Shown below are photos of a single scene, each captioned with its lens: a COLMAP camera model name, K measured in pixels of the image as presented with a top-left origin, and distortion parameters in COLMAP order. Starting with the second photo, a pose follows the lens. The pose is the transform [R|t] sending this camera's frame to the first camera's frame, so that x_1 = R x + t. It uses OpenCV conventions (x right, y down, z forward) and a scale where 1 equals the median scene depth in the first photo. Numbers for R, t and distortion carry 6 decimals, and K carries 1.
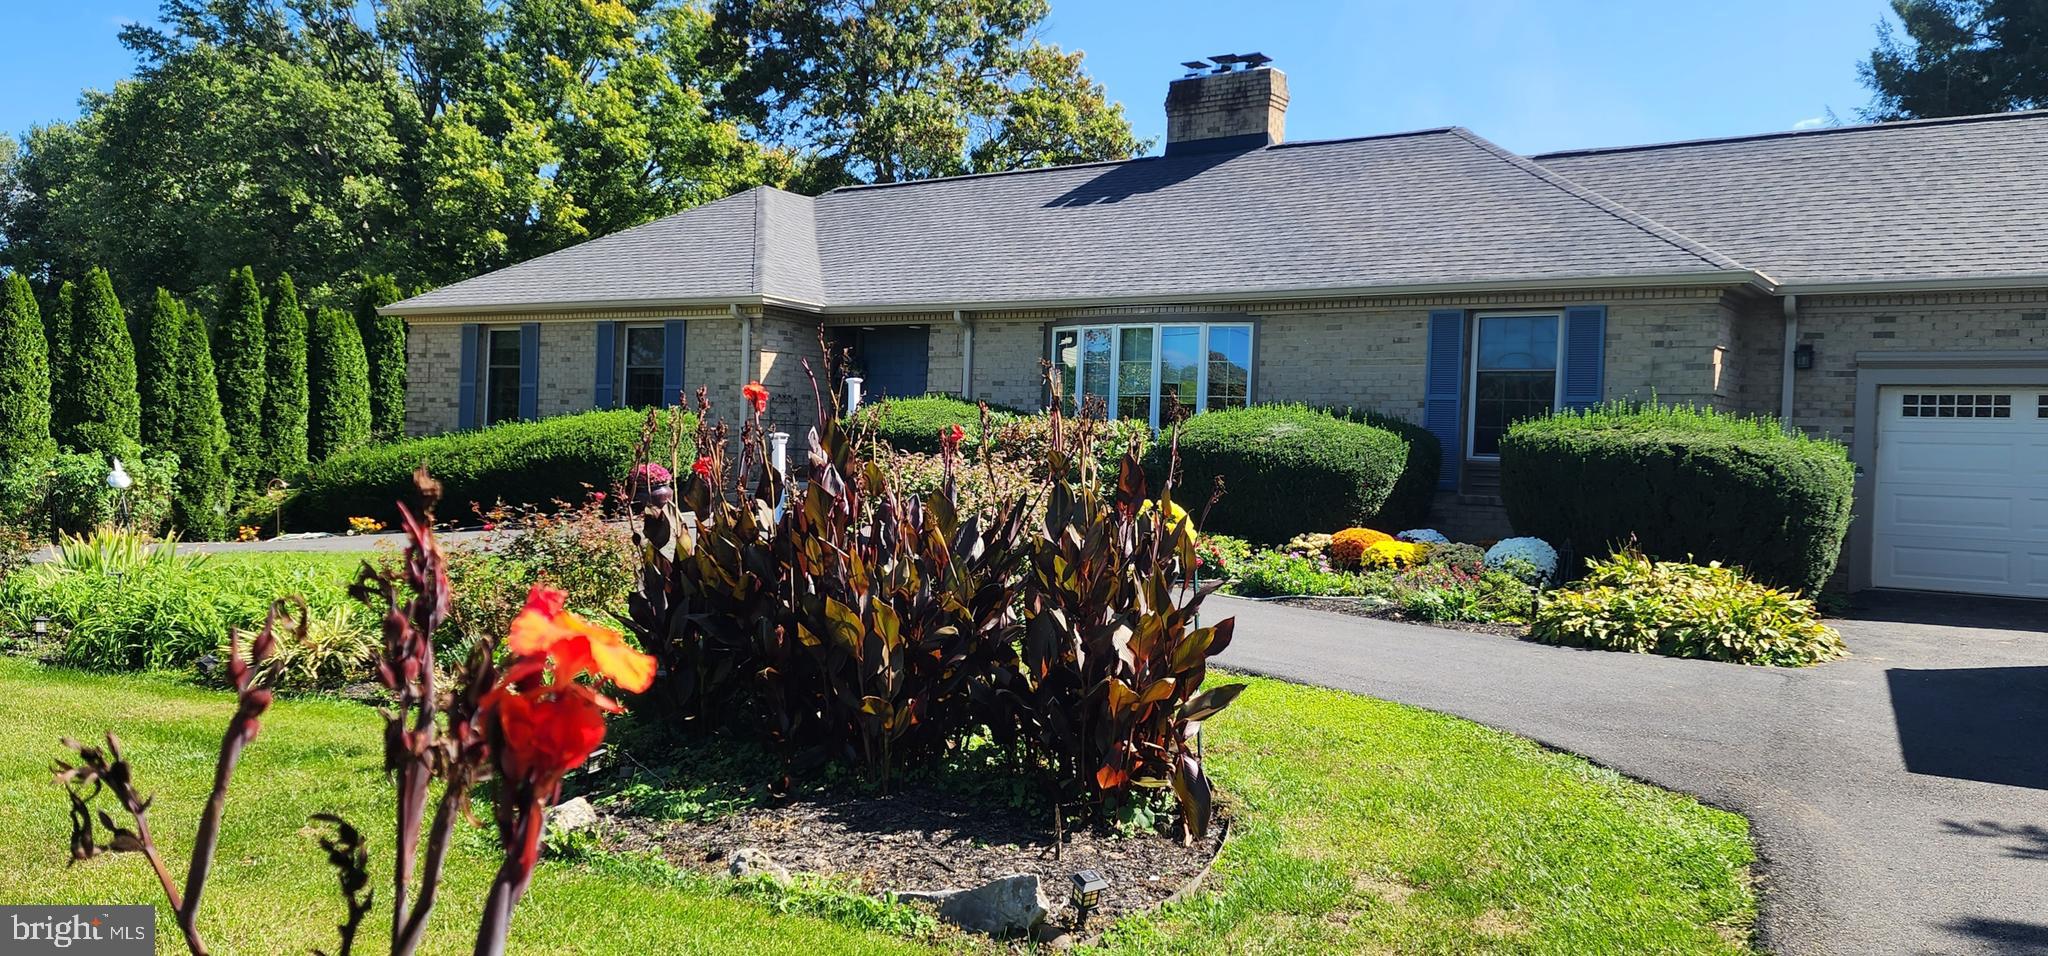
lens RADIAL K [[1329.5, 0, 1024.0], [0, 1329.5, 478.0], [0, 0, 1]] dist [0.130462, -0.133746]
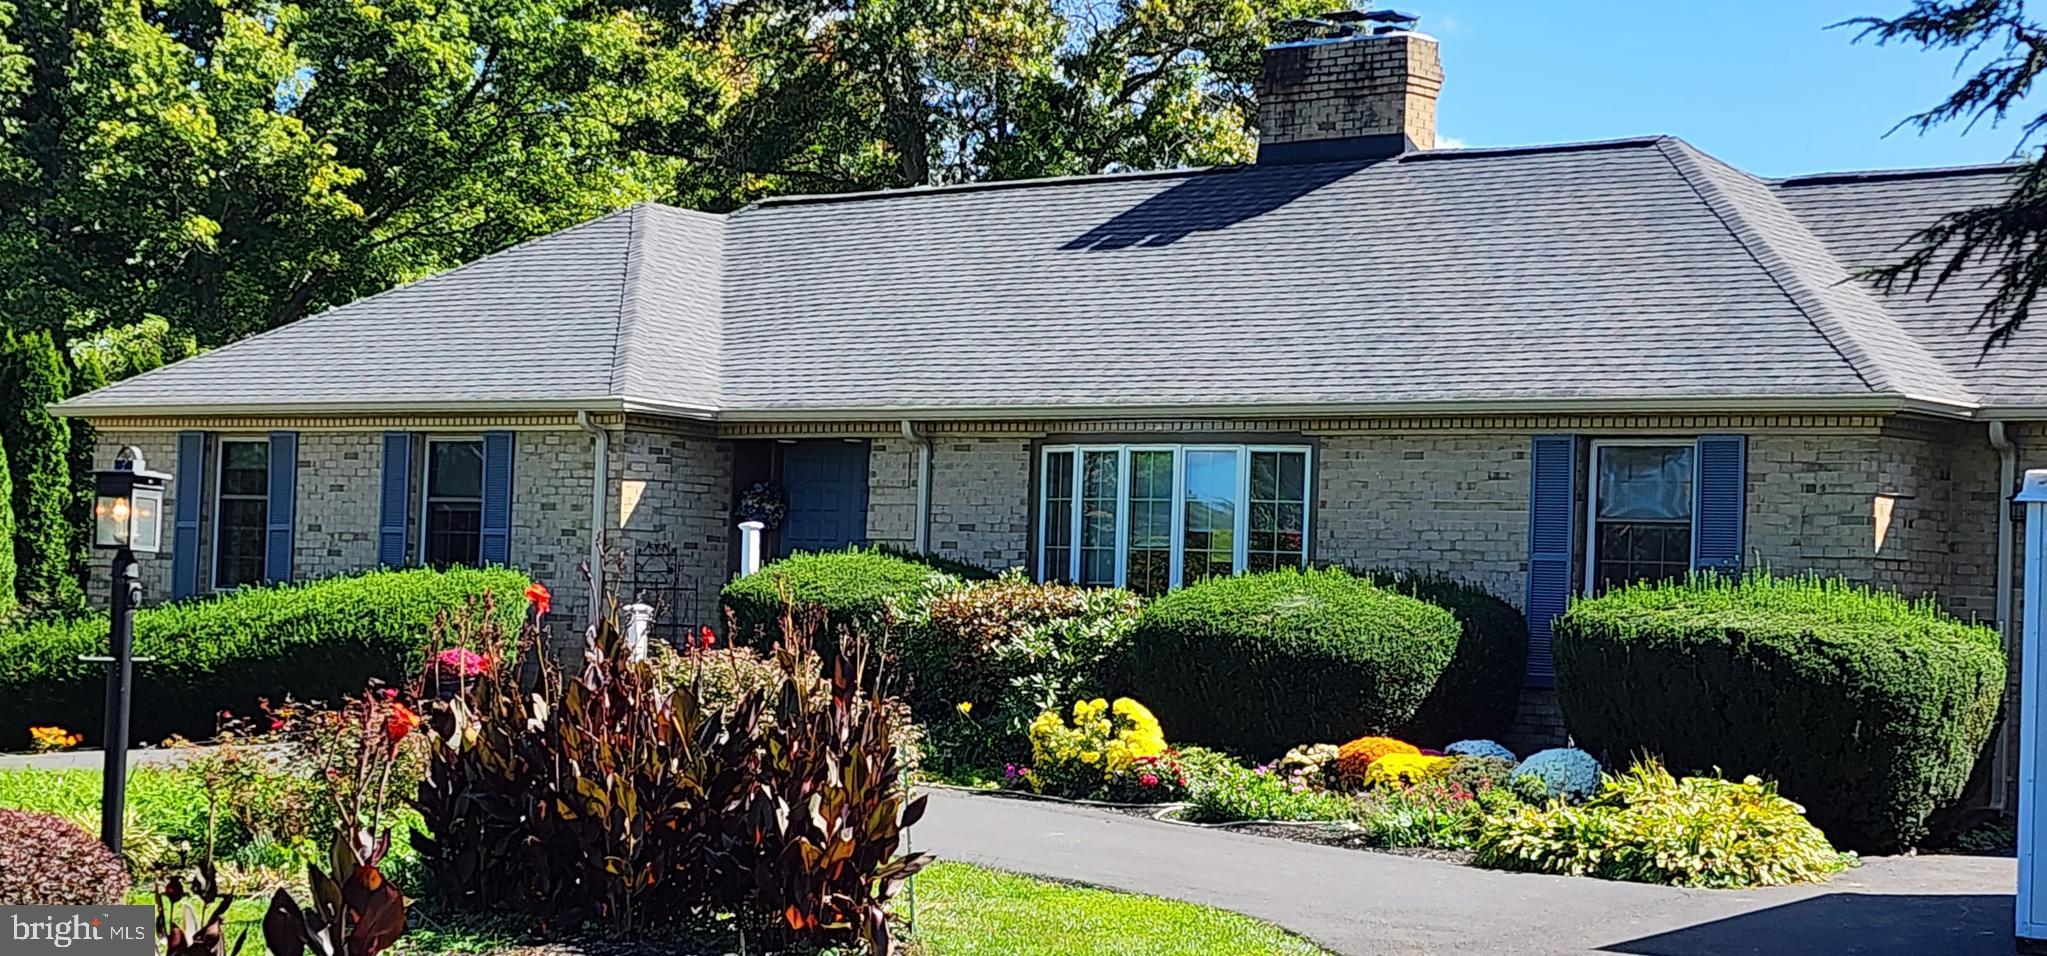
lens RADIAL K [[2904.7, 0, 1053.9], [0, 2904.7, 568.8], [0, 0, 1]] dist [0.163525, 0.004011]
pose [[0.996900, -0.002369, -0.078640, 0.157739], [-0.000155, 0.999486, -0.032070, -0.003913], [0.078675, 0.031983, 0.996387, -0.515704]]
